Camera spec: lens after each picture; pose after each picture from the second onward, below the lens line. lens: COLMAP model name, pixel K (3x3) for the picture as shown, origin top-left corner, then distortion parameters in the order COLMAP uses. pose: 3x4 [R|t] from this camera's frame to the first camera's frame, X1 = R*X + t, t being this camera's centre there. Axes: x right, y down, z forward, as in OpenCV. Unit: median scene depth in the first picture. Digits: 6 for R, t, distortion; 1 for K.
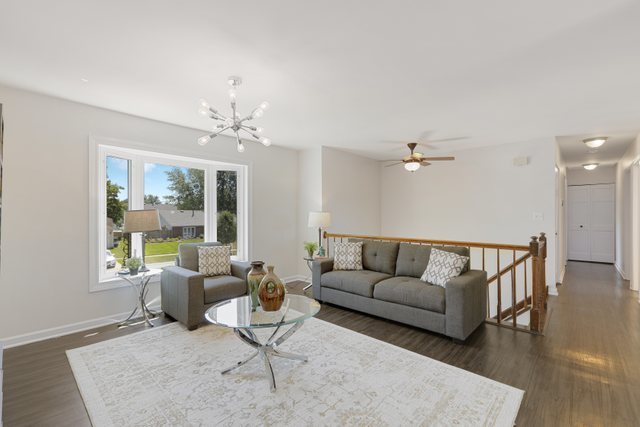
lens RADIAL K [[288.5, 0, 320.0], [0, 288.5, 213.5], [0, 0, 1]] dist [-0.000245, -0.000036]
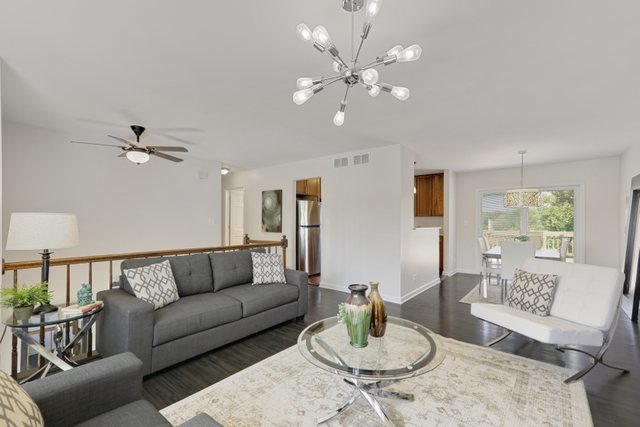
lens RADIAL K [[280.2, 0, 319.7], [0, 280.2, 224.4], [0, 0, 1]] dist [0.001107, 0.000083]
pose [[-0.073918, -0.003723, 0.997257, -0.651255], [0.004757, 0.999980, 0.004086, 0.016681], [-0.997253, 0.005046, -0.073899, 0.836477]]
